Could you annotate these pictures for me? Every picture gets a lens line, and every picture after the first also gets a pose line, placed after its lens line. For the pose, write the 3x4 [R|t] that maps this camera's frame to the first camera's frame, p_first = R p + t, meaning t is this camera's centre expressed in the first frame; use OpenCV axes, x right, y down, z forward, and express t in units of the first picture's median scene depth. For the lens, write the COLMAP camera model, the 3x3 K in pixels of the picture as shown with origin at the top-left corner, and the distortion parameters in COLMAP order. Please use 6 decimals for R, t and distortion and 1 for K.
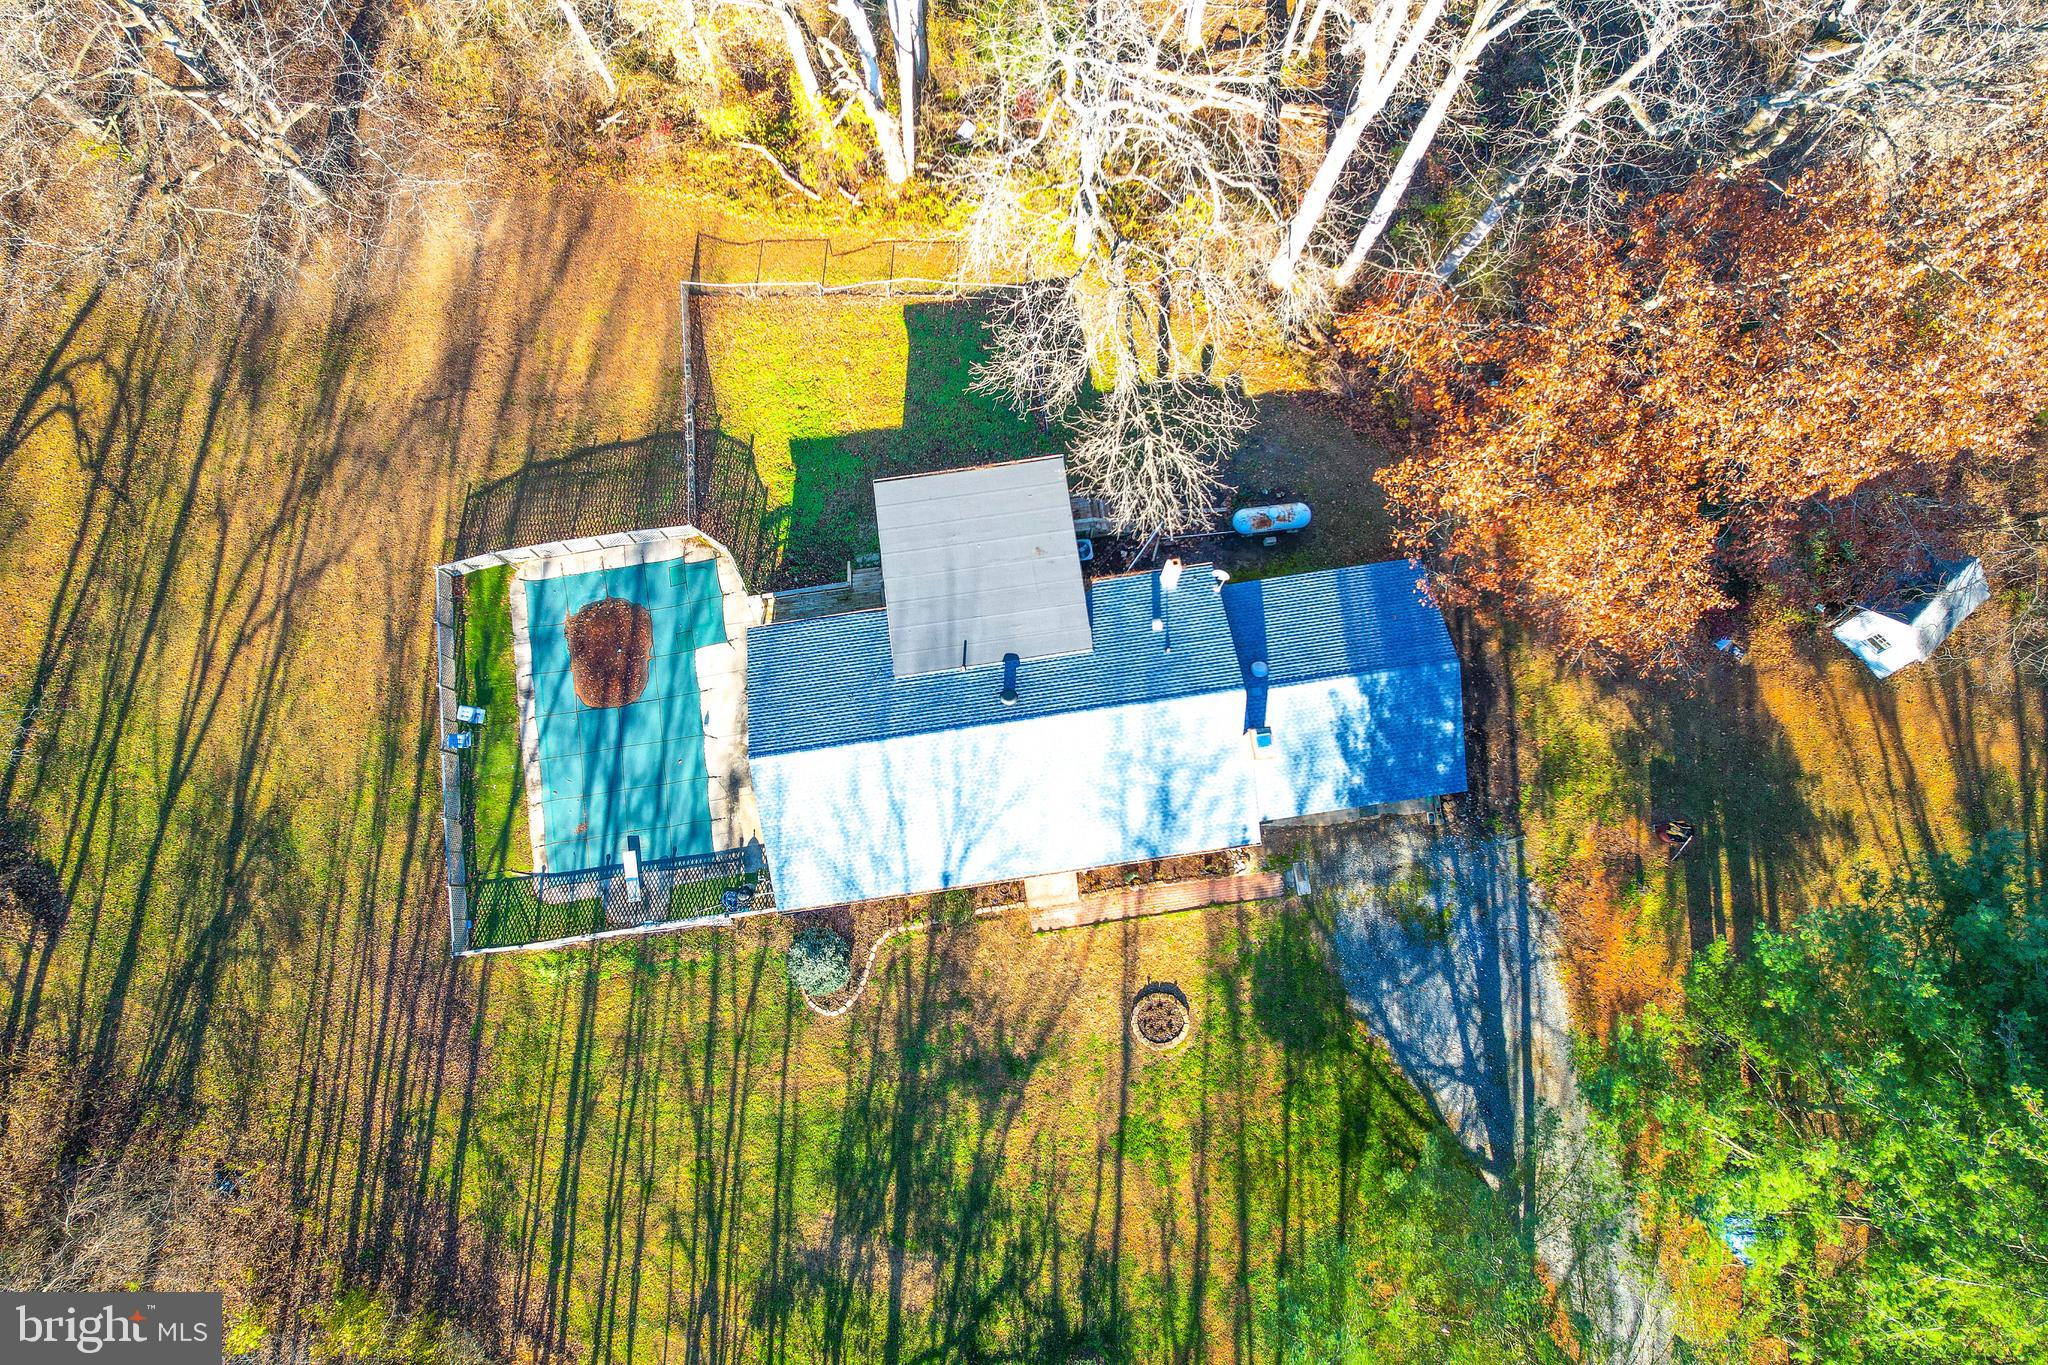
lens RADIAL K [[1337.2, 0, 1024.0], [0, 1337.2, 682.5], [0, 0, 1]] dist [-0.078144, 0.067715]
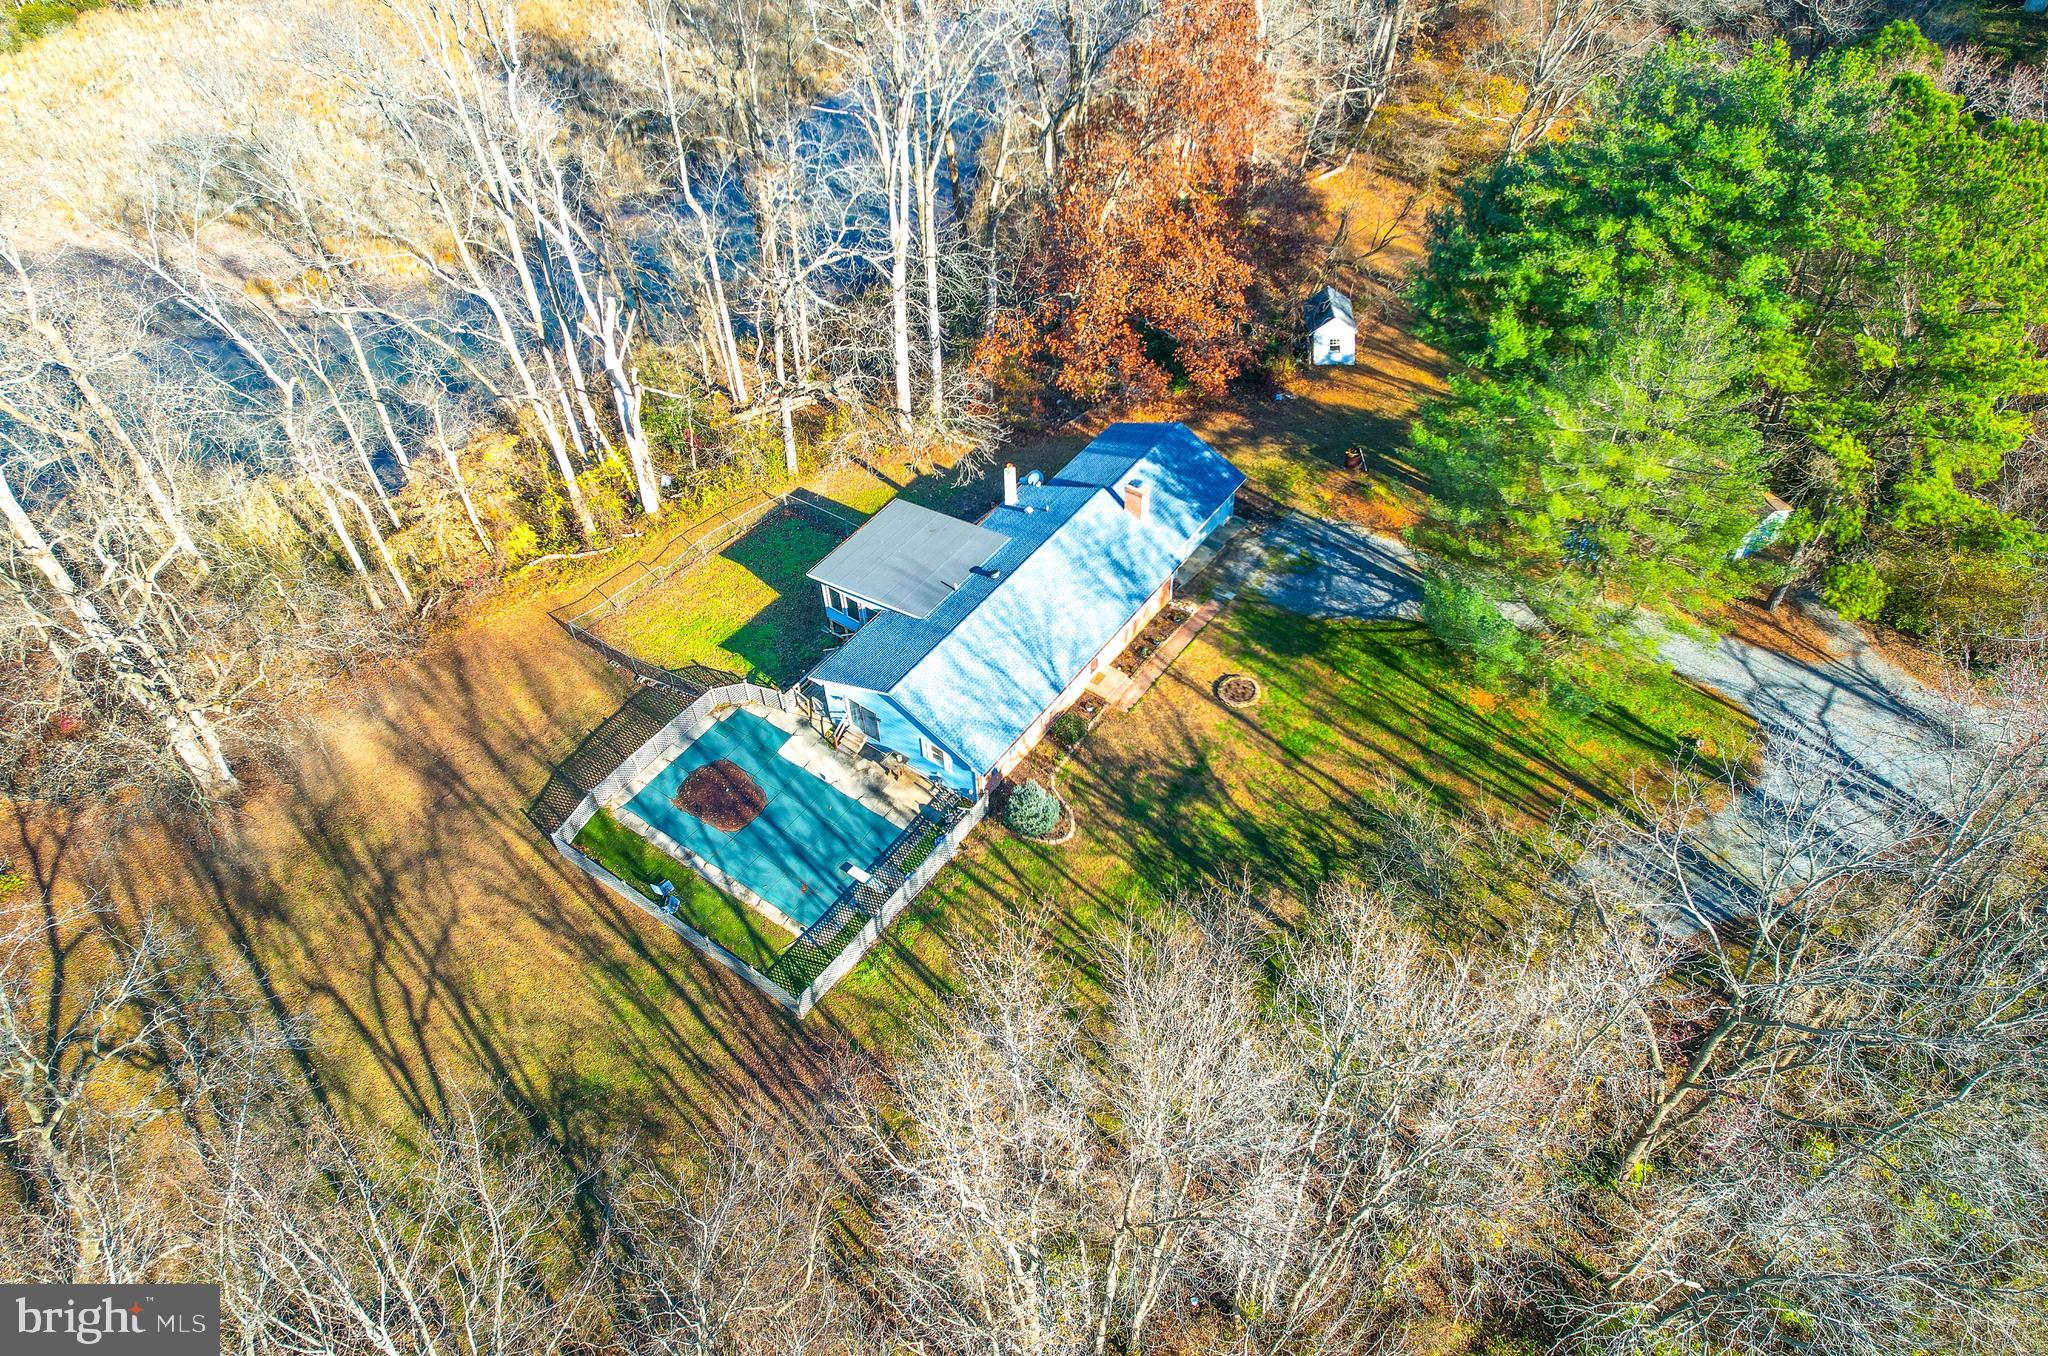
lens RADIAL K [[1337.2, 0, 1024.0], [0, 1337.2, 678.0], [0, 0, 1]] dist [-0.078144, 0.067715]
pose [[0.694628, -0.532109, 0.484100, -0.680351], [0.707921, 0.625213, -0.328568, 0.524693], [-0.127832, 0.570937, 0.810981, -0.072476]]
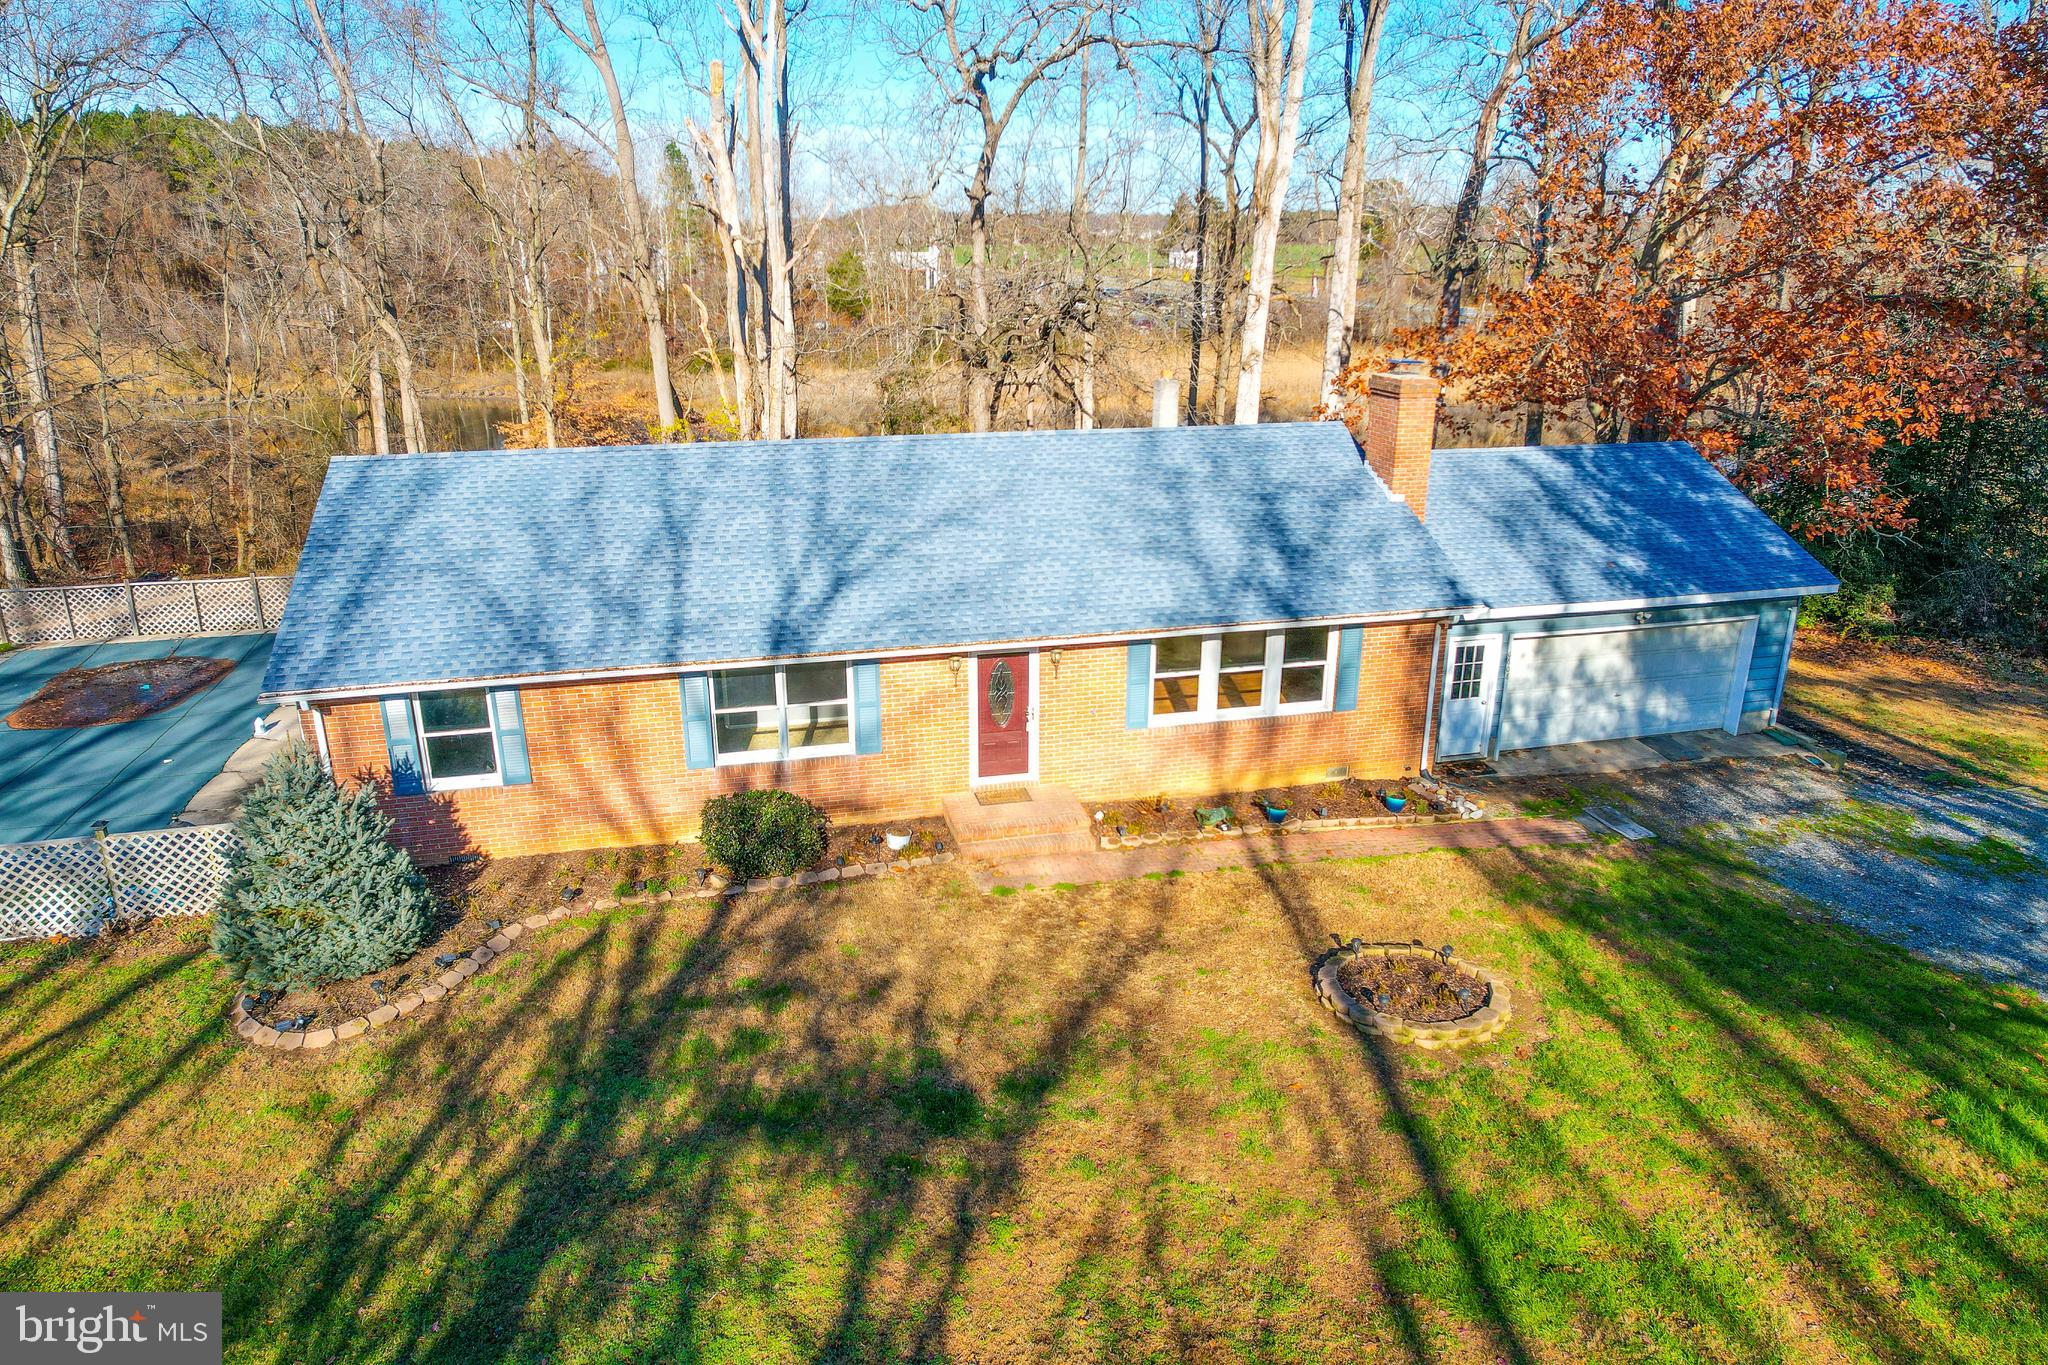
lens RADIAL K [[1292.2, 0, 1024.0], [0, 1292.2, 682.5], [0, 0, 1]] dist [-0.045817, 0.045197]
pose [[0.995593, -0.012892, 0.092892, -0.019616], [0.086190, 0.516182, -0.852131, 0.458591], [-0.036964, 0.856382, 0.515018, 0.770499]]
